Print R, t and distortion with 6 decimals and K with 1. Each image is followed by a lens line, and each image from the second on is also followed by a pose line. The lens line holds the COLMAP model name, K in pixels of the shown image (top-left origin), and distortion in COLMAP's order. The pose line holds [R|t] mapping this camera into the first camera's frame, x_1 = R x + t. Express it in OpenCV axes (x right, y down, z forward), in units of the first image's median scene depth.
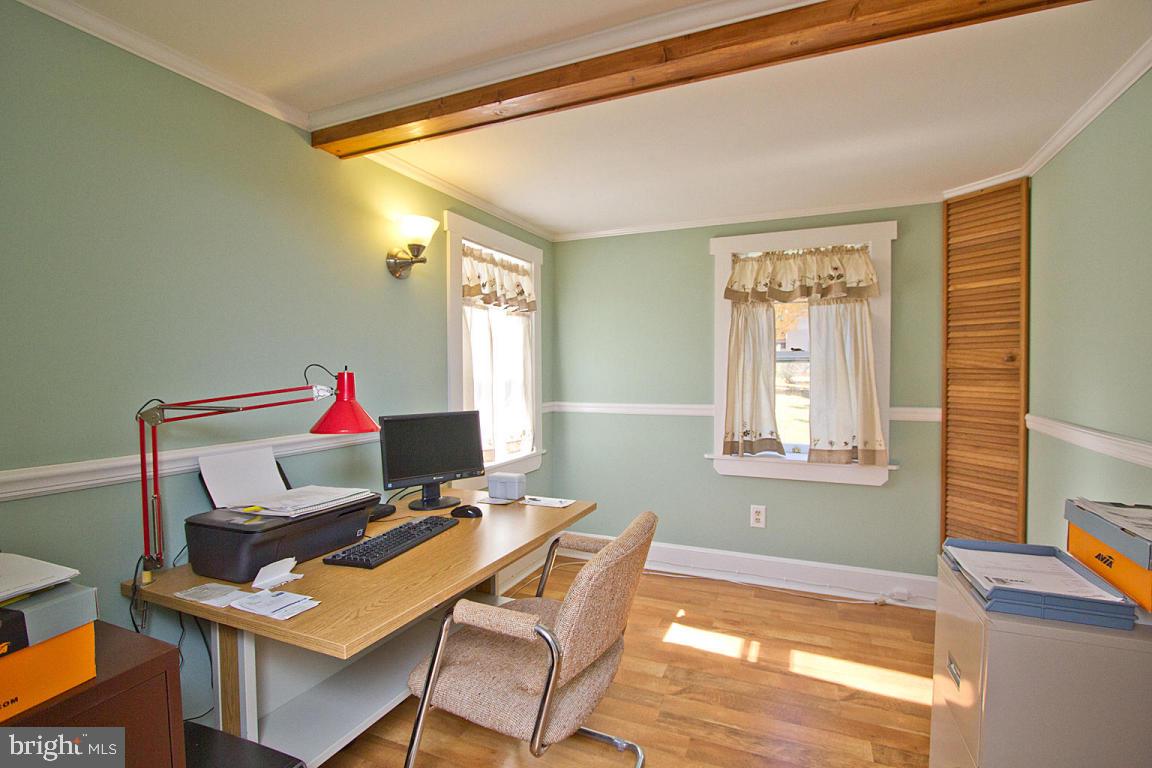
lens RADIAL K [[538.8, 0, 573.6], [0, 538.8, 383.9], [0, 0, 1]] dist [-0.014430, 0.000225]
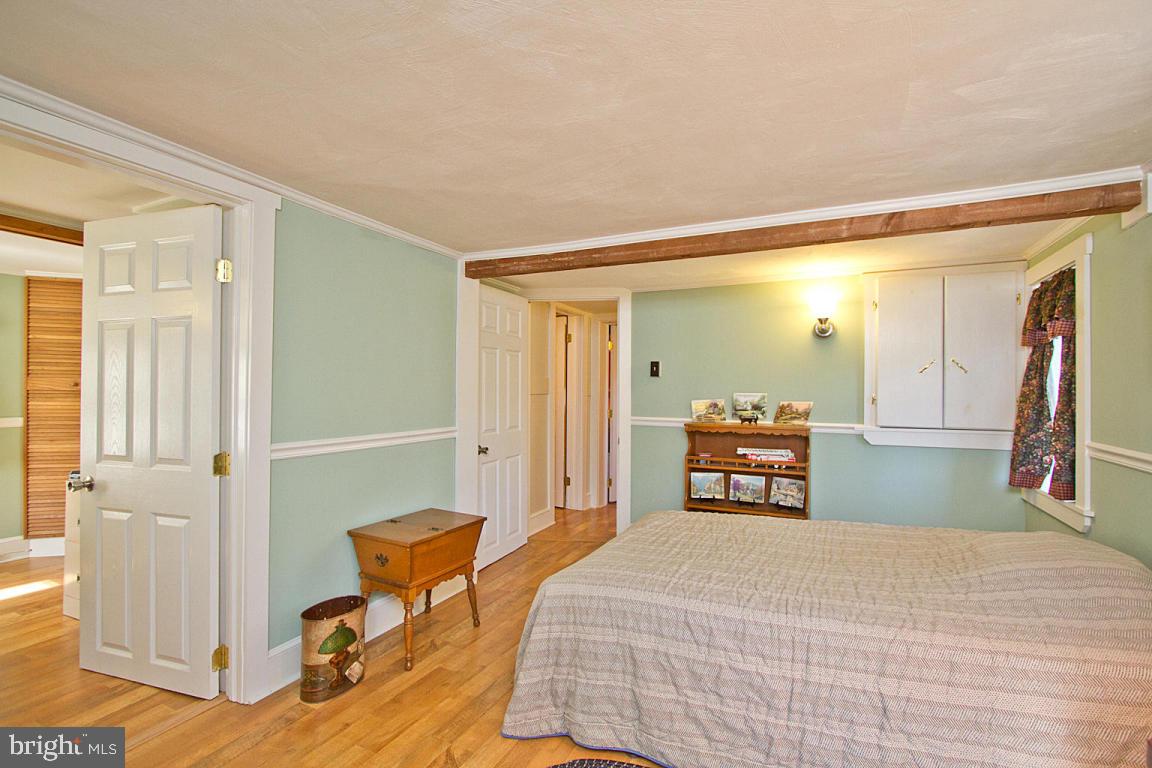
lens RADIAL K [[538.8, 0, 578.1], [0, 538.8, 384.4], [0, 0, 1]] dist [-0.014430, 0.000225]
pose [[0.040915, 0.018929, 0.998983, -0.702637], [0.023385, 0.999529, -0.019897, 0.019917], [-0.998889, 0.024176, 0.040453, -0.577349]]
